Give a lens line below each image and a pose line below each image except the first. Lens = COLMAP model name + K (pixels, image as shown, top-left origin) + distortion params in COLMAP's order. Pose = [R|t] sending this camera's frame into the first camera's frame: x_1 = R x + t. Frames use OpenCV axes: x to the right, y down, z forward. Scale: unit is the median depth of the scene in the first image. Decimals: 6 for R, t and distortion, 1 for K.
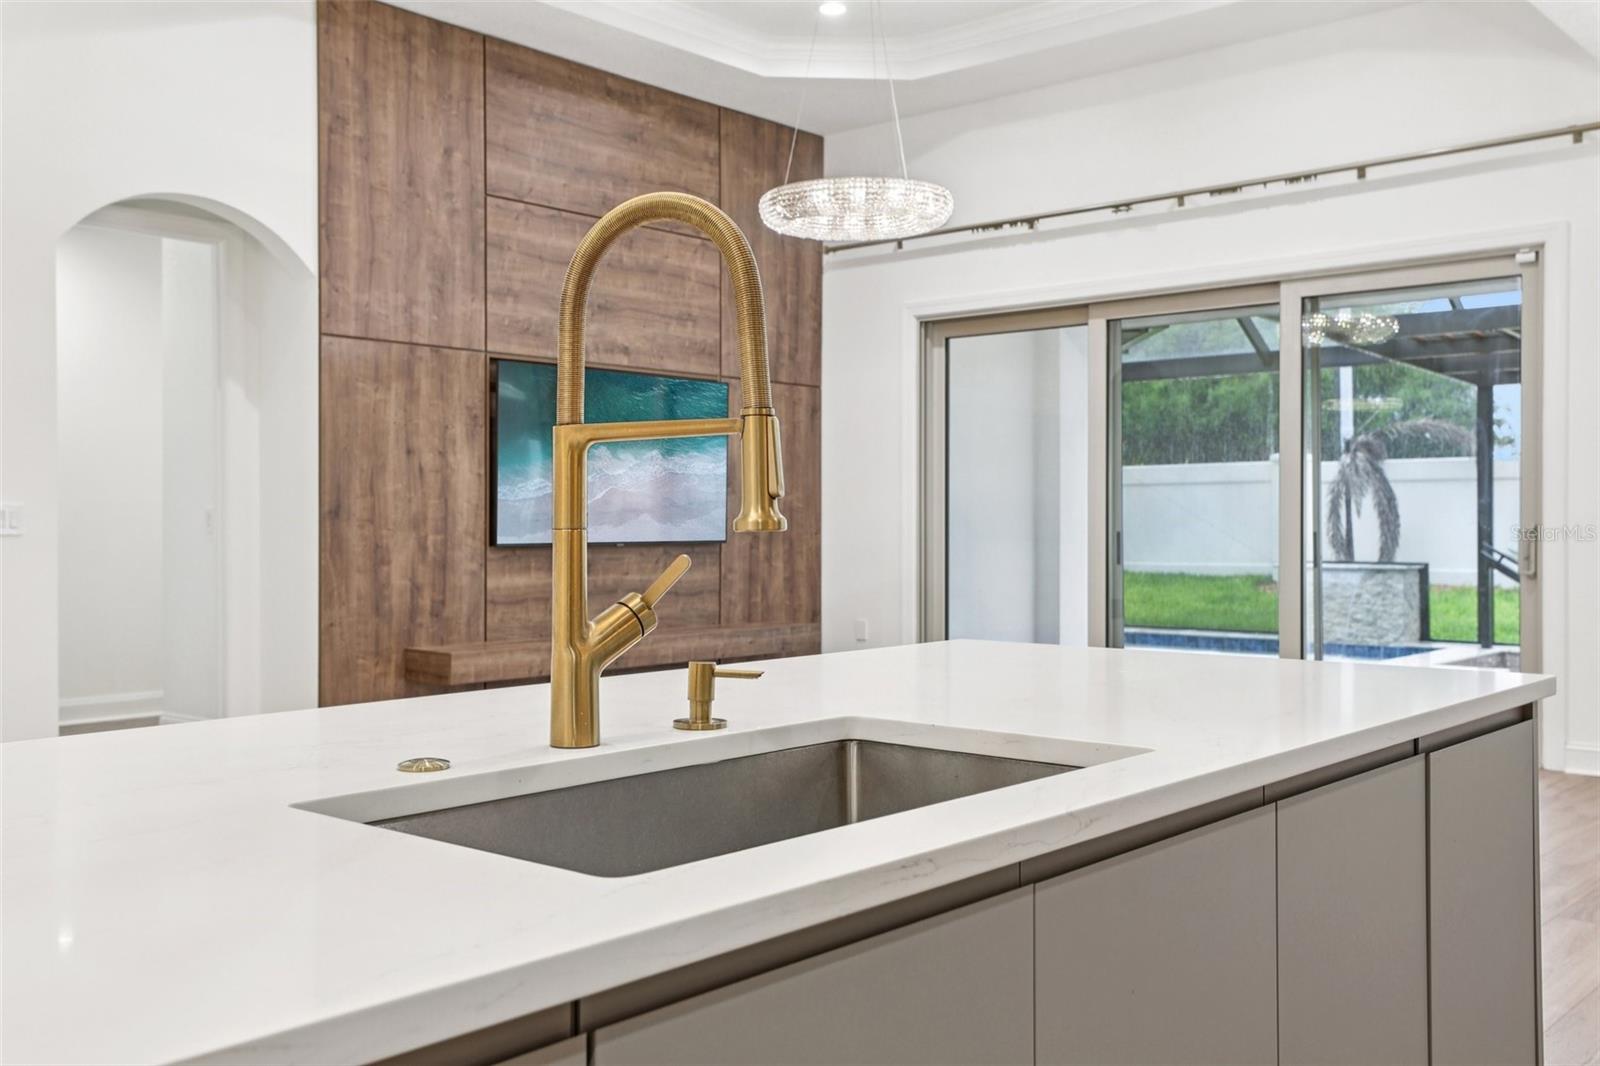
lens RADIAL K [[1508.9, 0, 800.1], [0, 1508.9, 522.3], [0, 0, 1]] dist [0.063603, 0.000000]
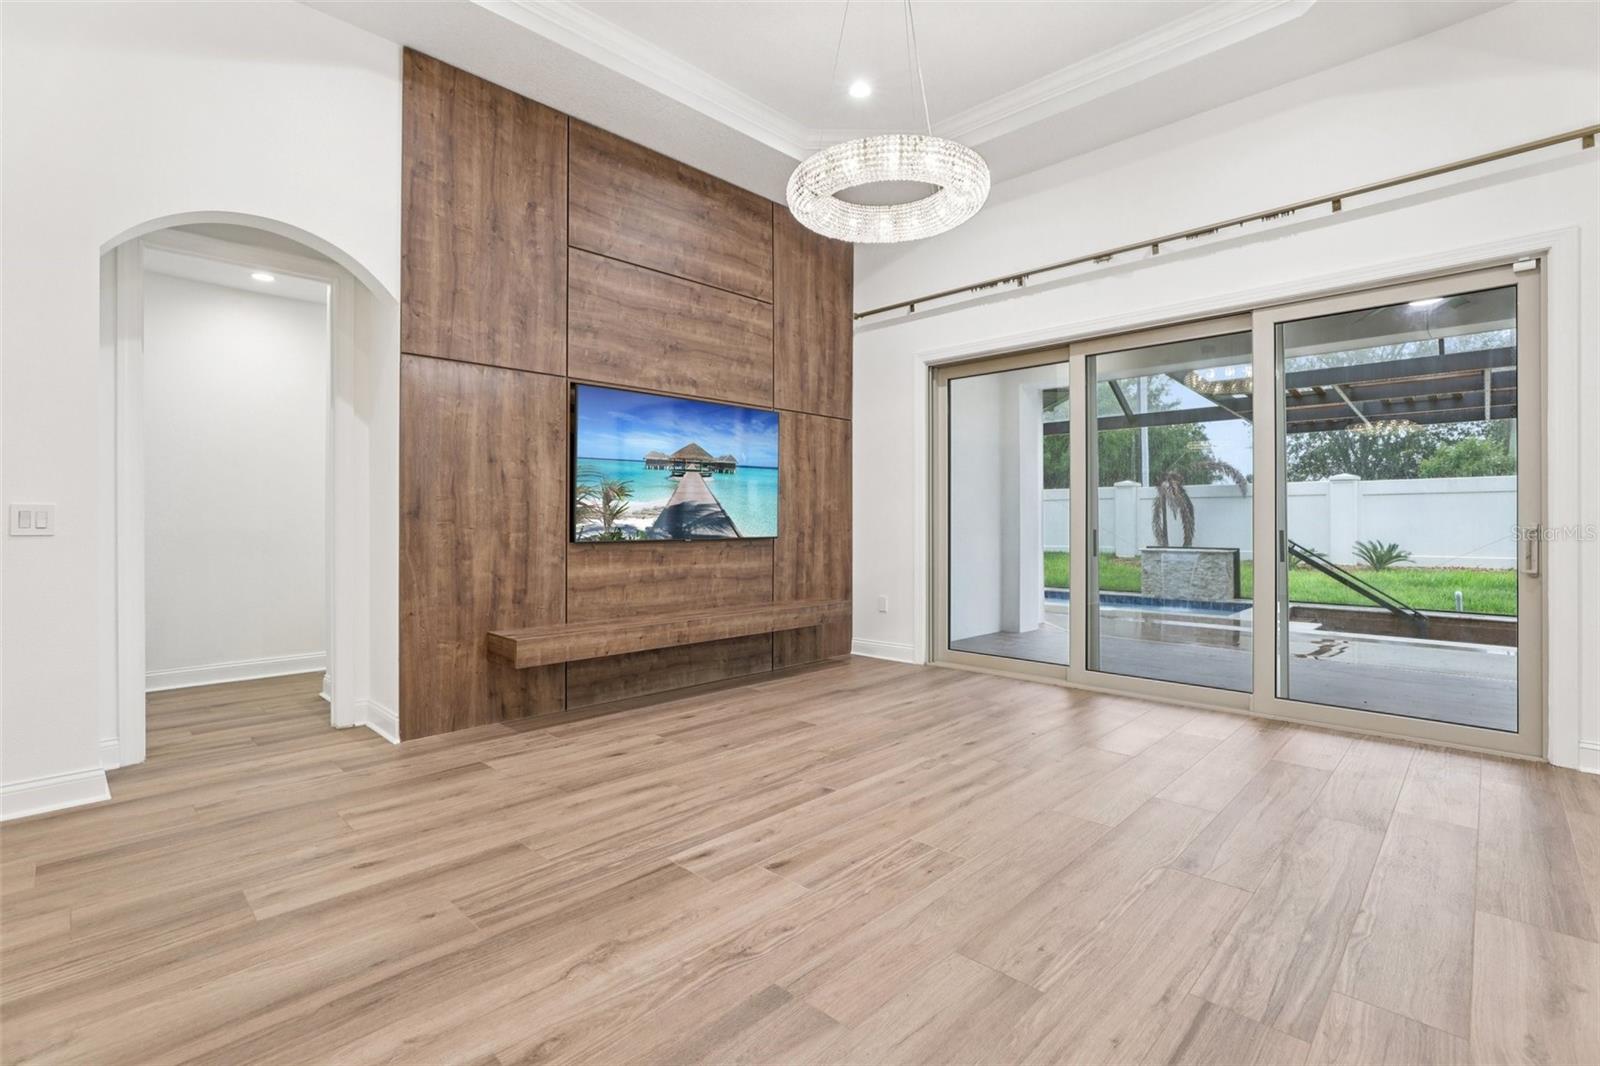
lens RADIAL K [[729.8, 0, 793.9], [0, 729.8, 520.7], [0, 0, 1]] dist [-0.031495, 0.009206]
pose [[0.997820, -0.000787, -0.065992, 0.006579], [0.000627, 0.999997, -0.002444, 0.000549], [0.065993, 0.002398, 0.997817, 0.444703]]
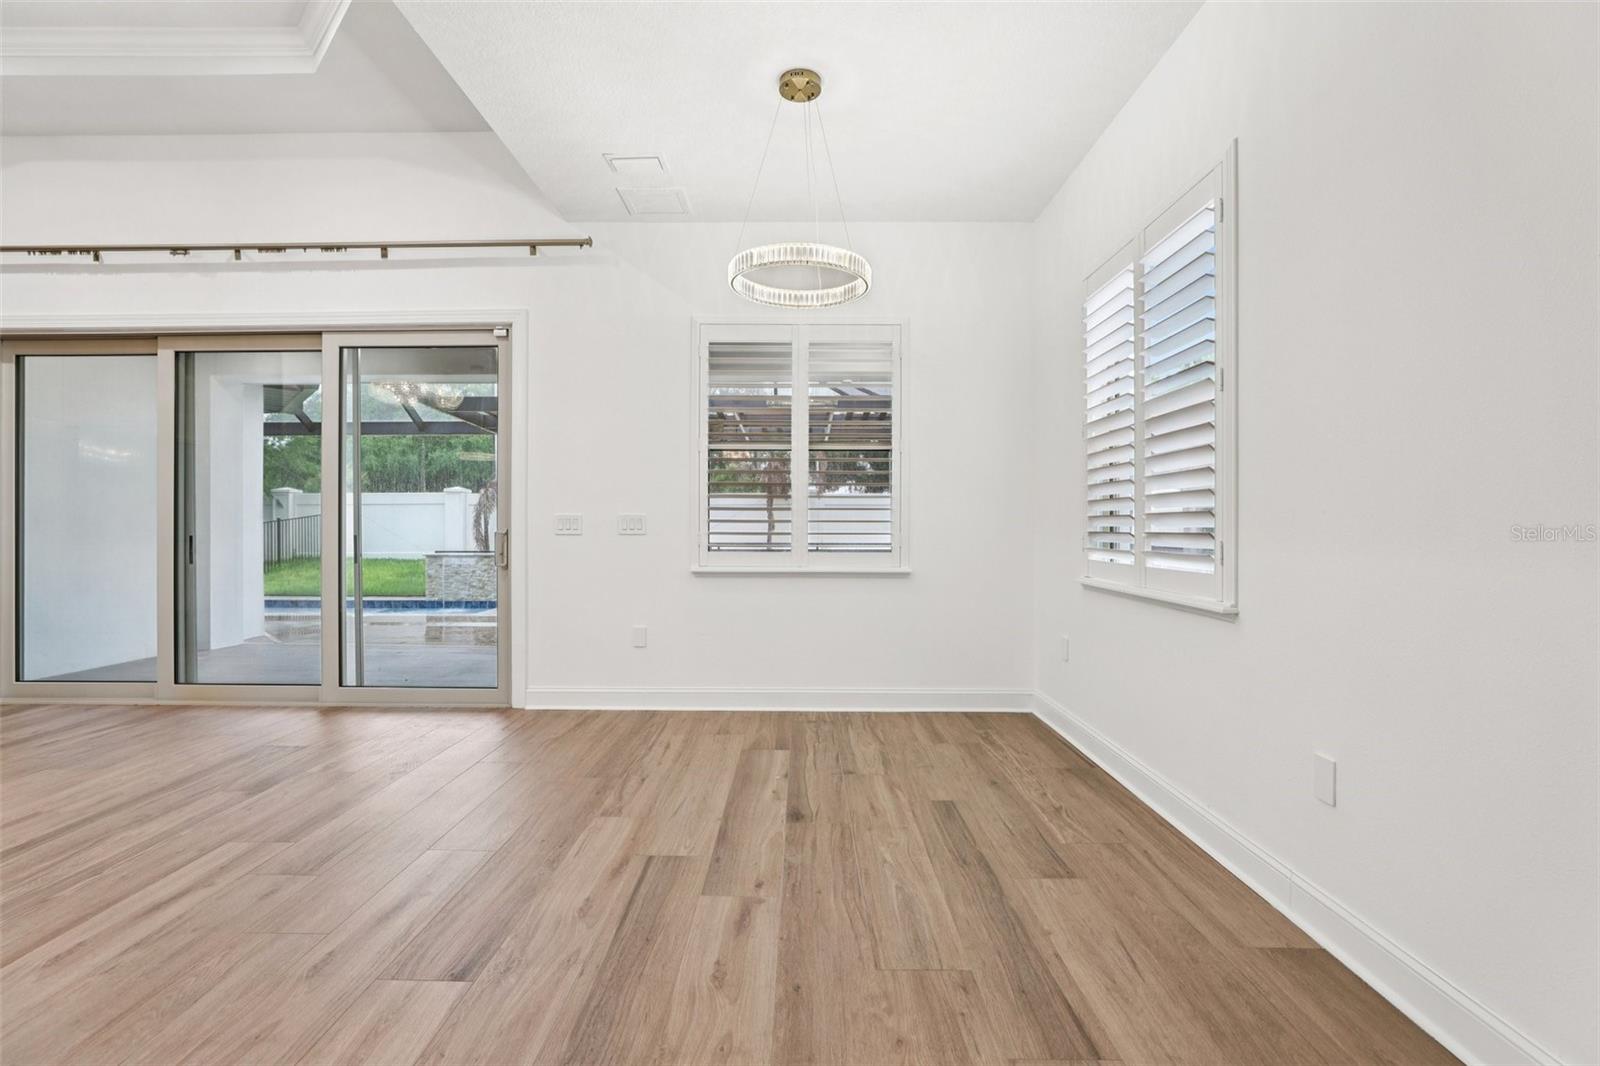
lens RADIAL K [[729.8, 0, 806.3], [0, 729.8, 524.9], [0, 0, 1]] dist [-0.031495, 0.009206]
pose [[0.756197, 0.004710, 0.654327, 0.233226], [-0.001277, 0.999983, -0.005723, 0.001652], [-0.654342, 0.003492, 0.756190, 0.302921]]
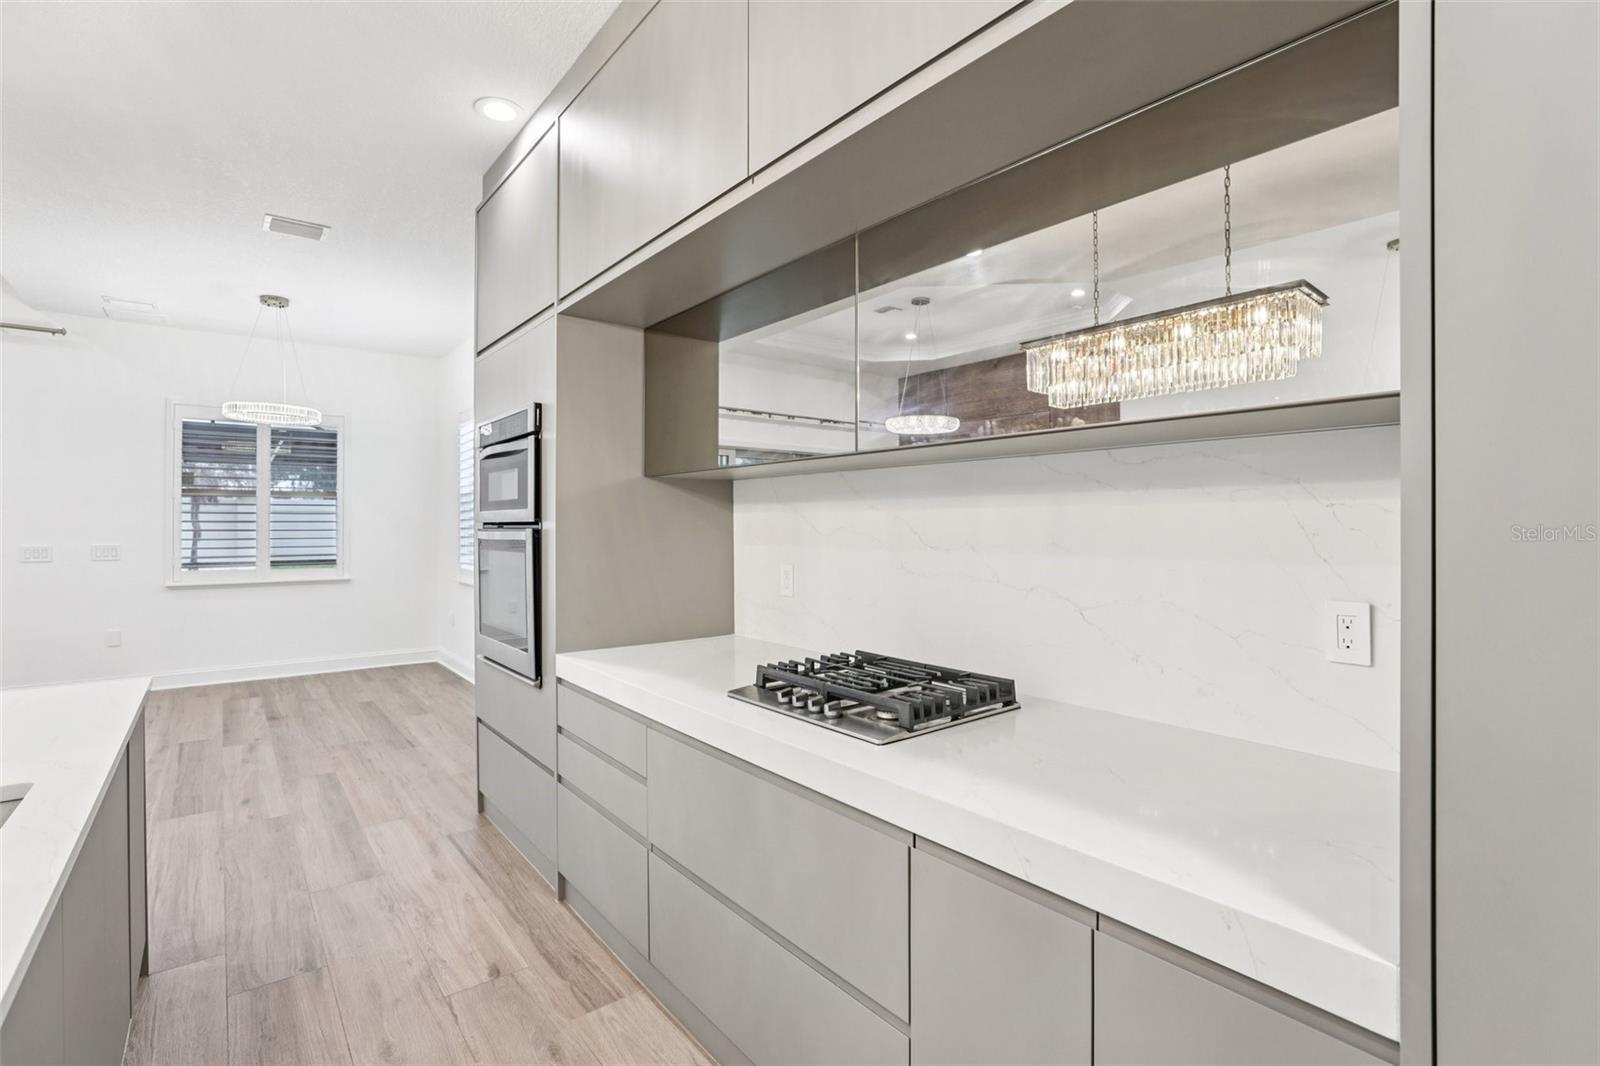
lens RADIAL K [[729.8, 0, 791.7], [0, 729.8, 519.7], [0, 0, 1]] dist [-0.031495, 0.009206]
pose [[0.189060, 0.004915, 0.981953, -0.082072], [0.003215, 0.999979, -0.005624, -0.029298], [-0.981960, 0.004220, 0.189040, -0.001922]]
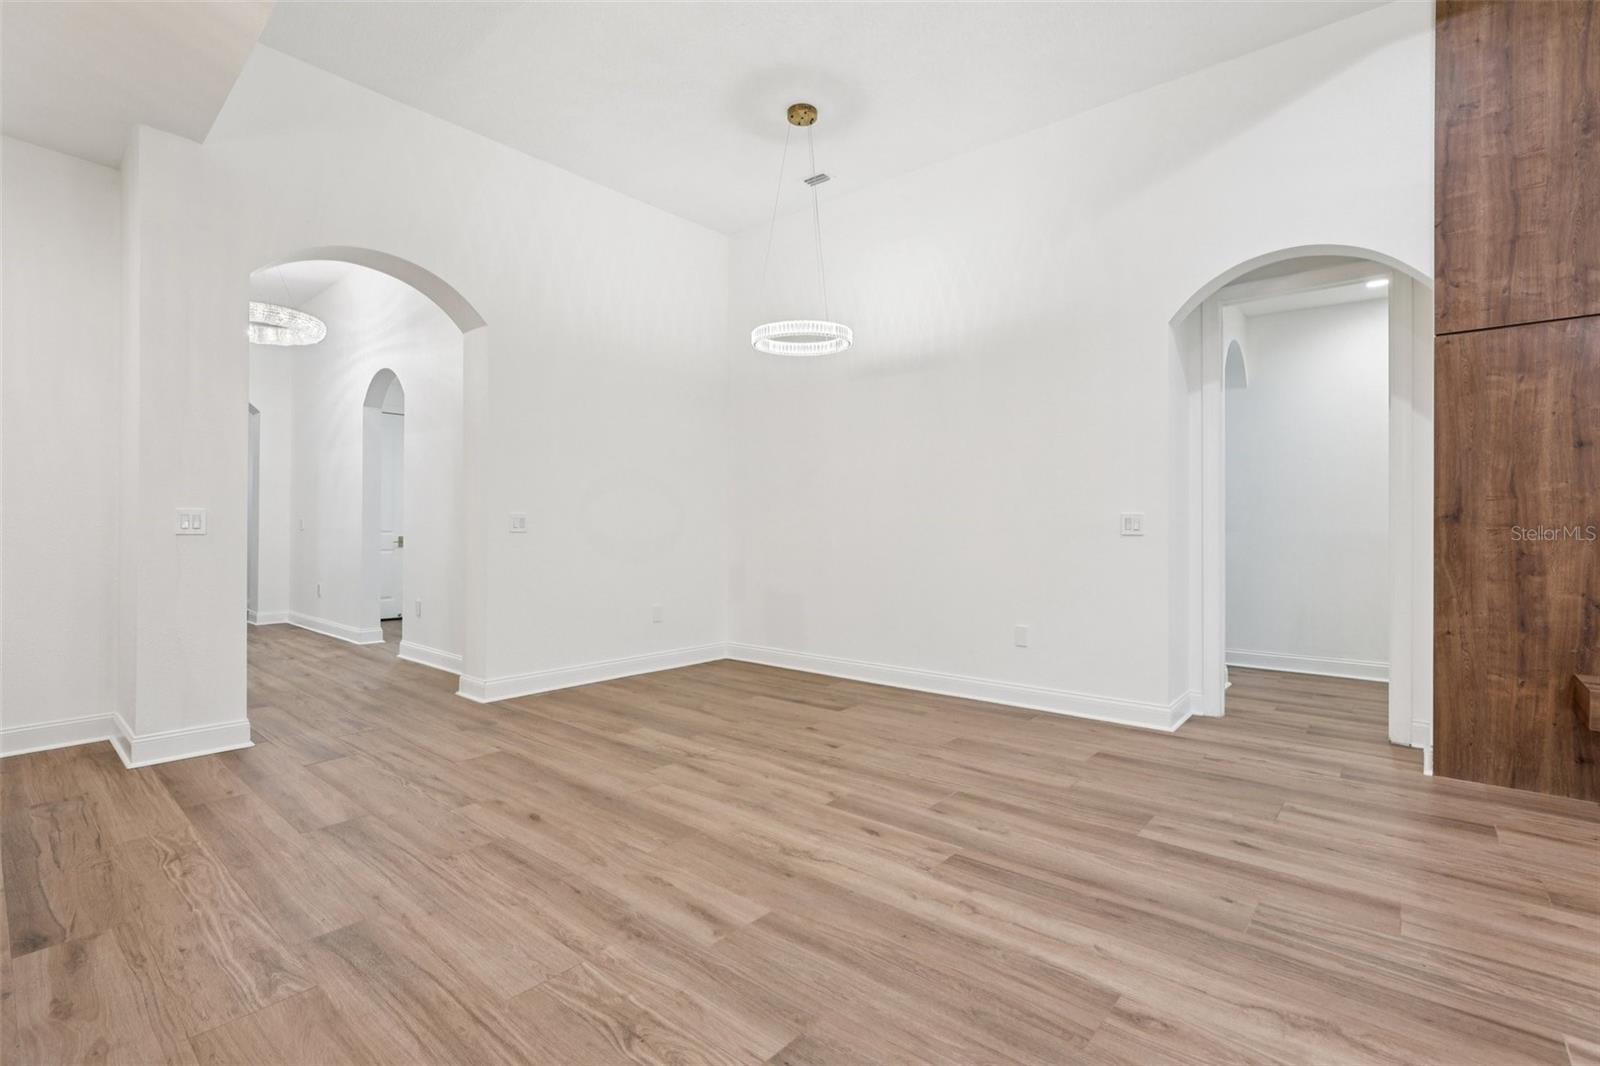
lens RADIAL K [[729.8, 0, 815.2], [0, 729.8, 534.1], [0, 0, 1]] dist [-0.031495, 0.009206]
pose [[0.008410, 0.009109, -0.999923, 0.133066], [-0.001263, 0.999958, 0.009098, 0.000697], [0.999964, 0.001187, 0.008421, 0.538291]]
